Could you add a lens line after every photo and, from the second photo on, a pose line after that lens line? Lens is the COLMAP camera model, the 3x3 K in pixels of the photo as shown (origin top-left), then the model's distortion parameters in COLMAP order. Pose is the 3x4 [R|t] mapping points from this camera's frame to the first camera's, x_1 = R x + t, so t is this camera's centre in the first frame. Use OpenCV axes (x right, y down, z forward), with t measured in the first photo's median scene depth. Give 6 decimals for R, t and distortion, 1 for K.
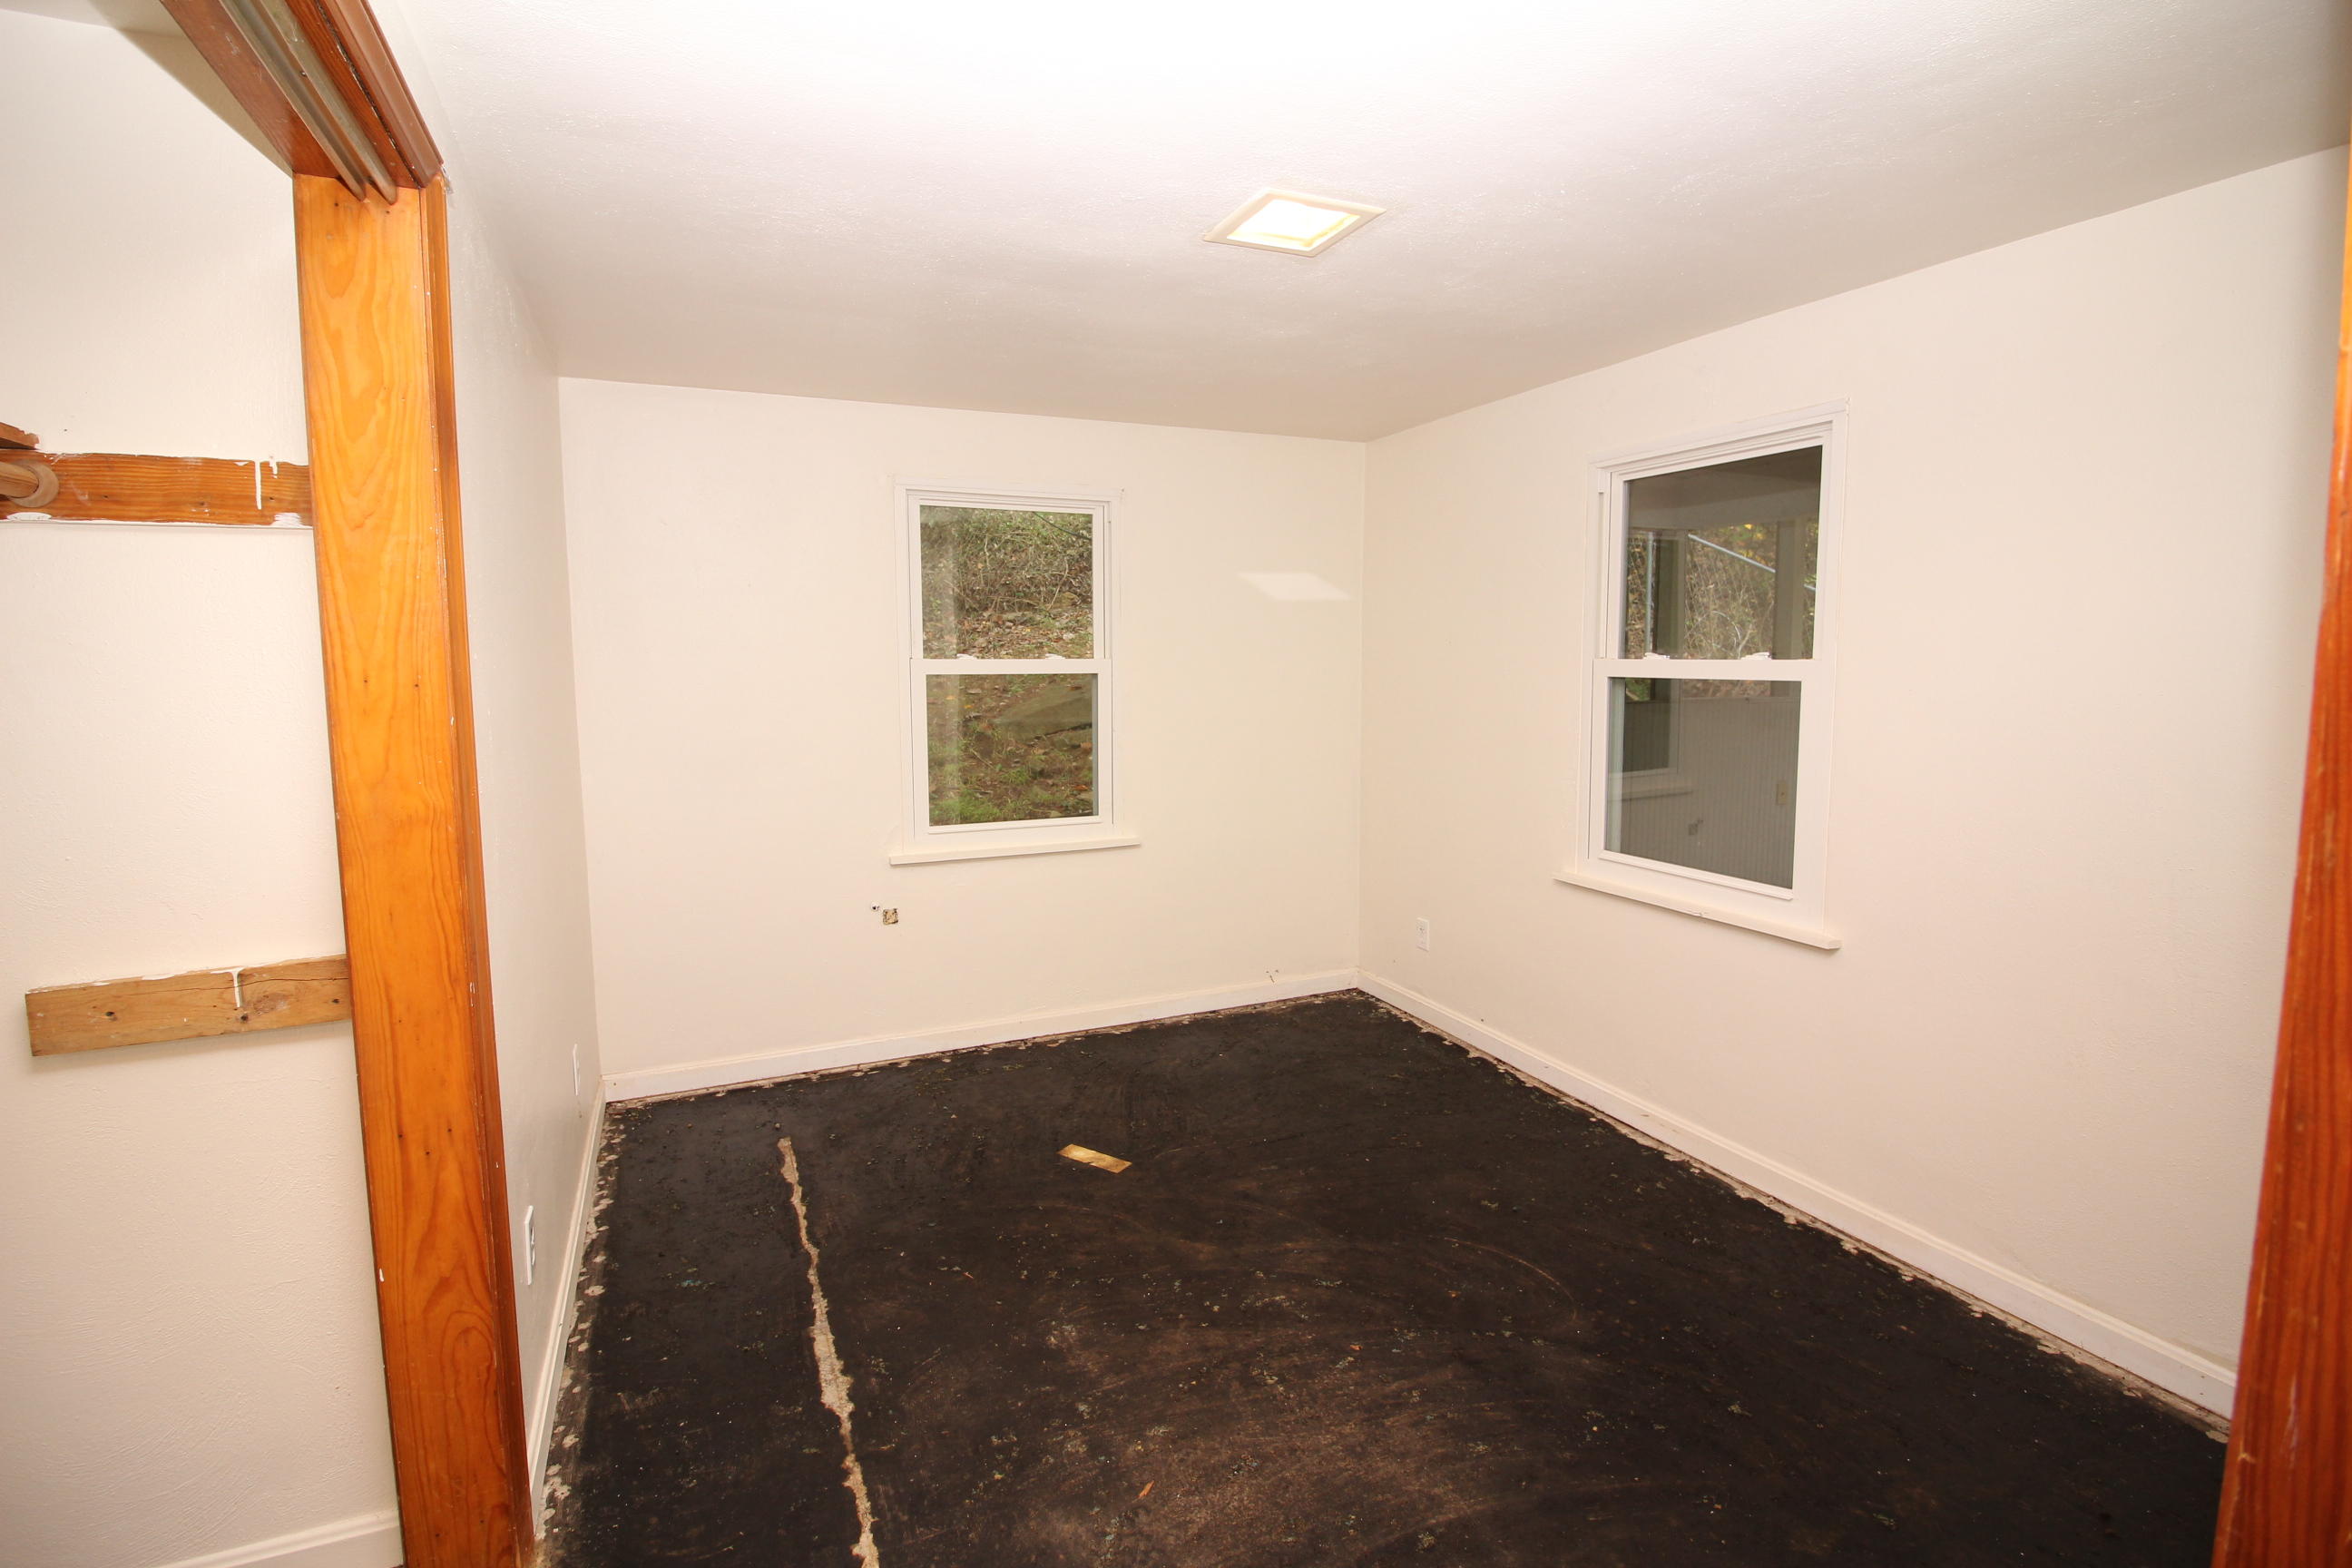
lens RADIAL K [[1087.6, 0, 1174.1], [0, 1087.6, 773.8], [0, 0, 1]] dist [-0.010219, -0.006505]
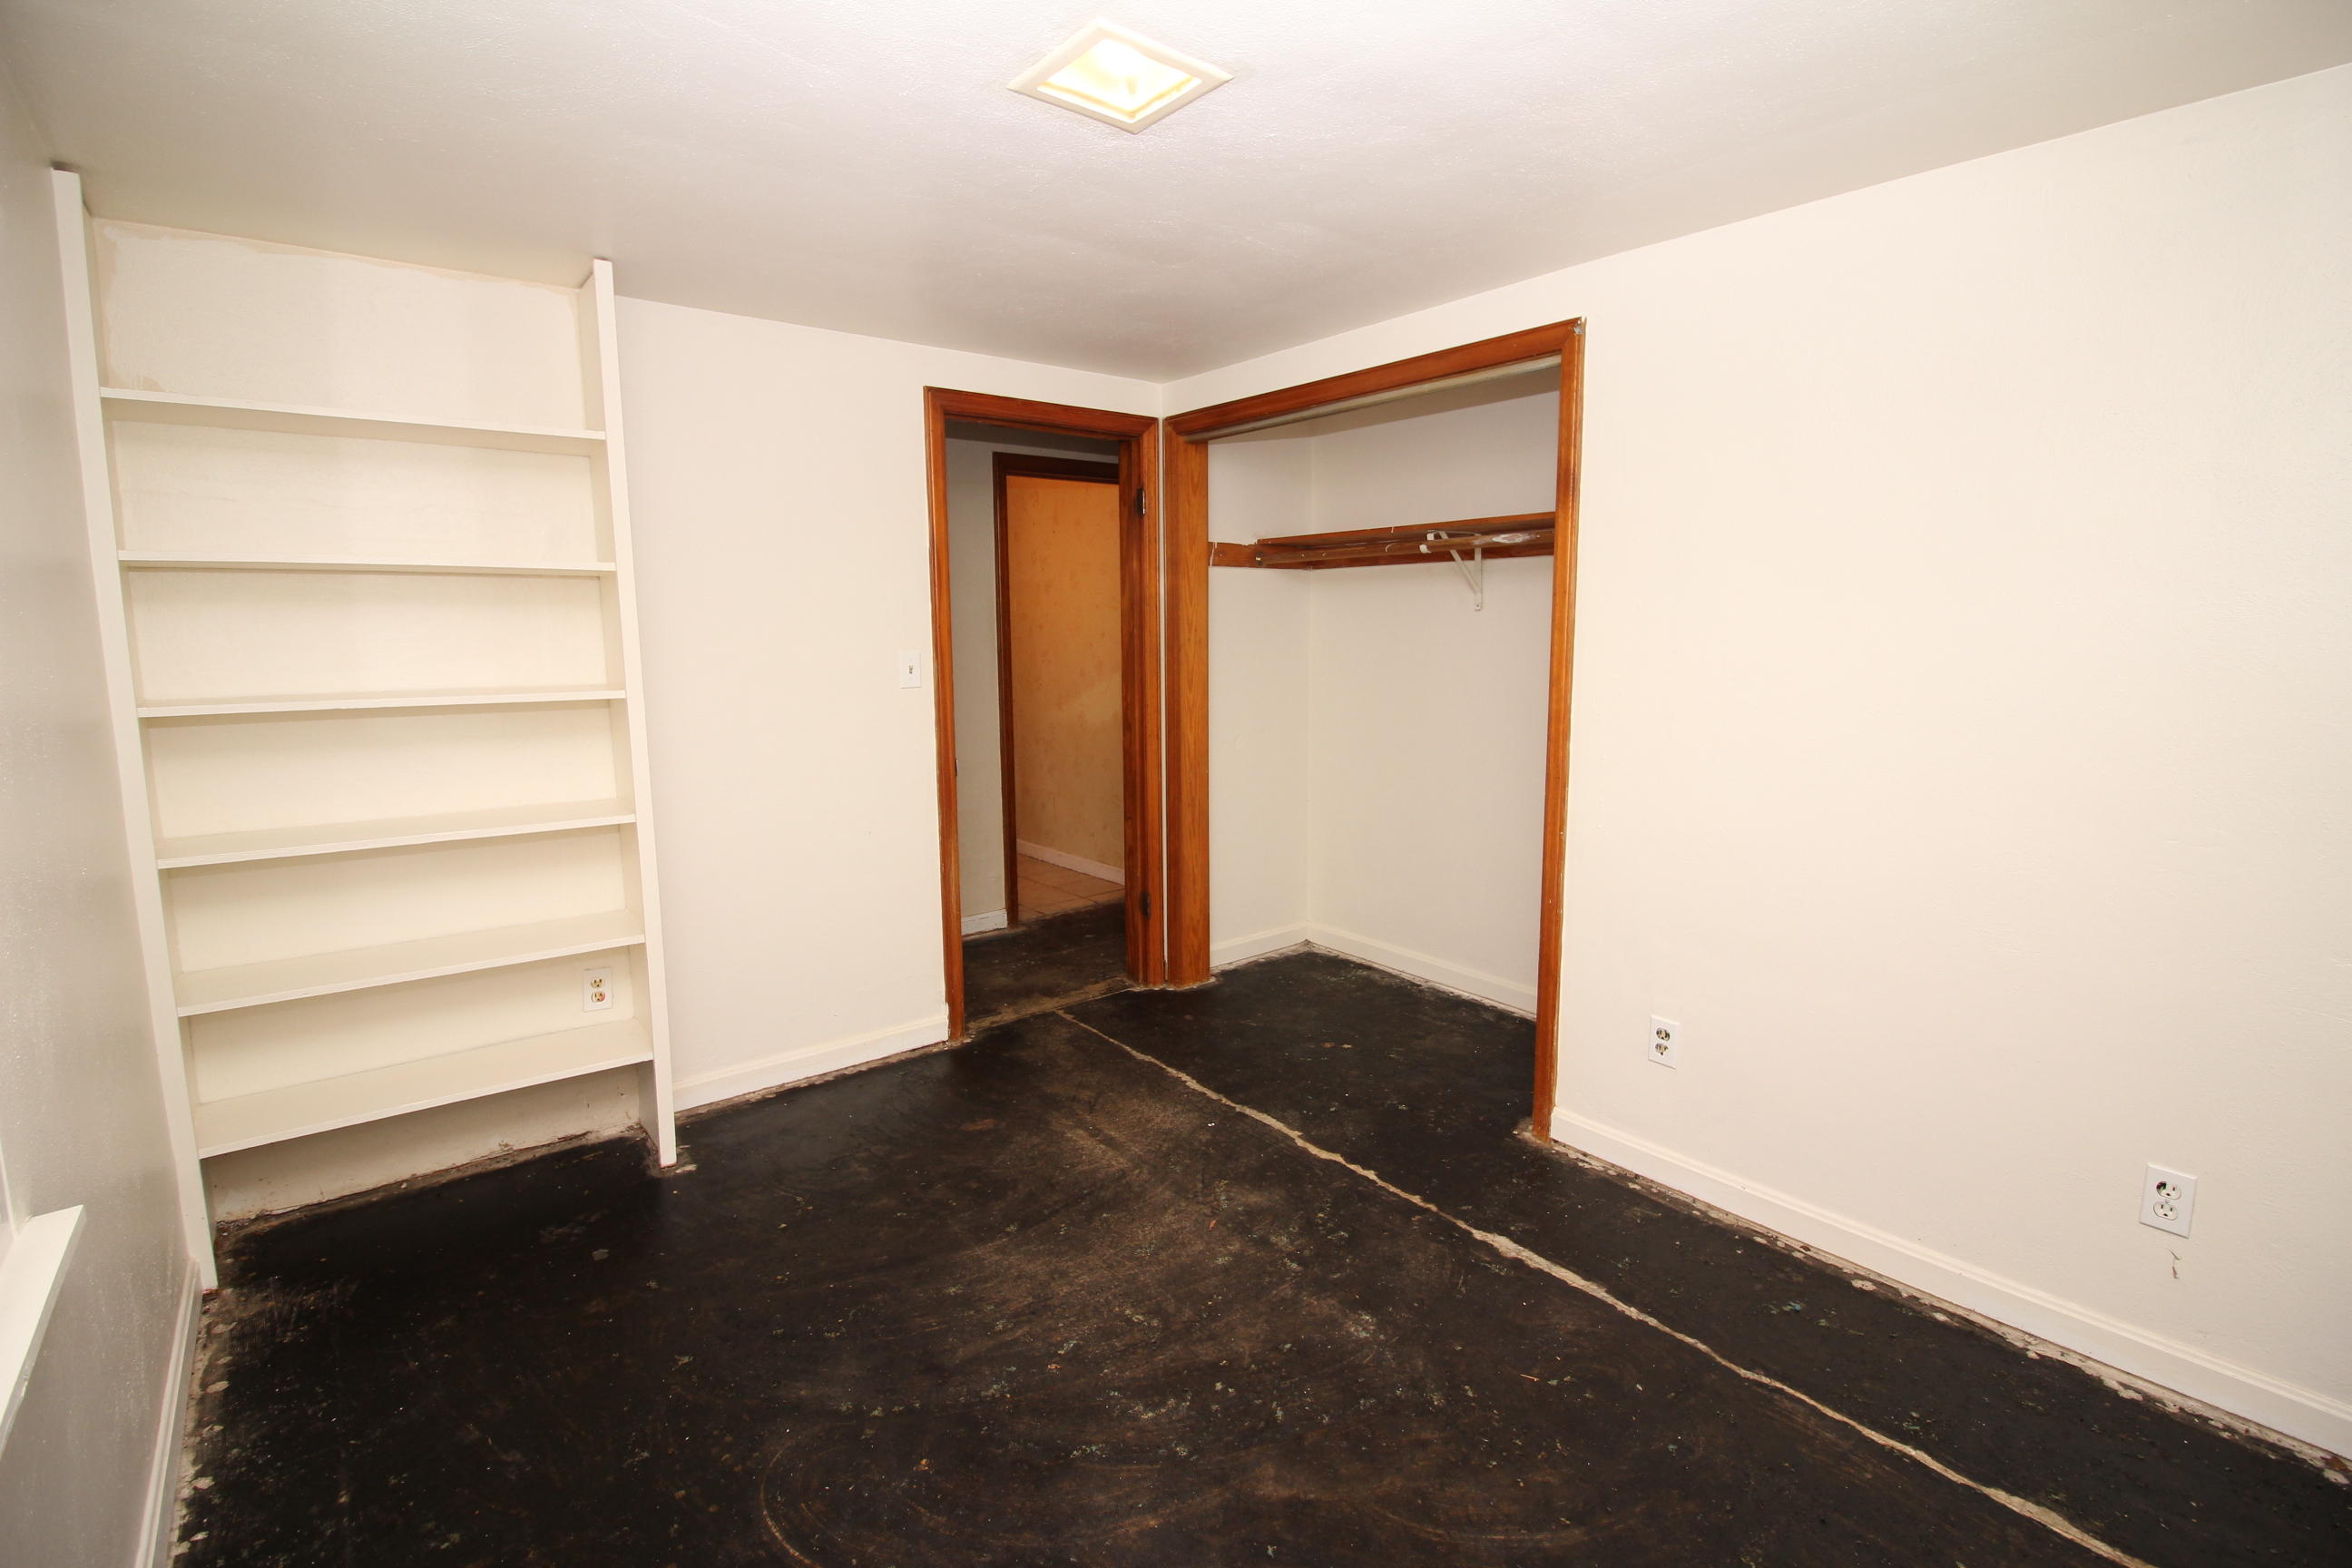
lens RADIAL K [[1087.6, 0, 1177.6], [0, 1087.6, 778.6], [0, 0, 1]] dist [-0.010219, -0.006505]
pose [[-0.968715, 0.046515, -0.243778, 0.279867], [-0.016138, 0.968393, 0.248905, -0.191830], [0.247651, 0.245052, -0.937347, 1.841930]]
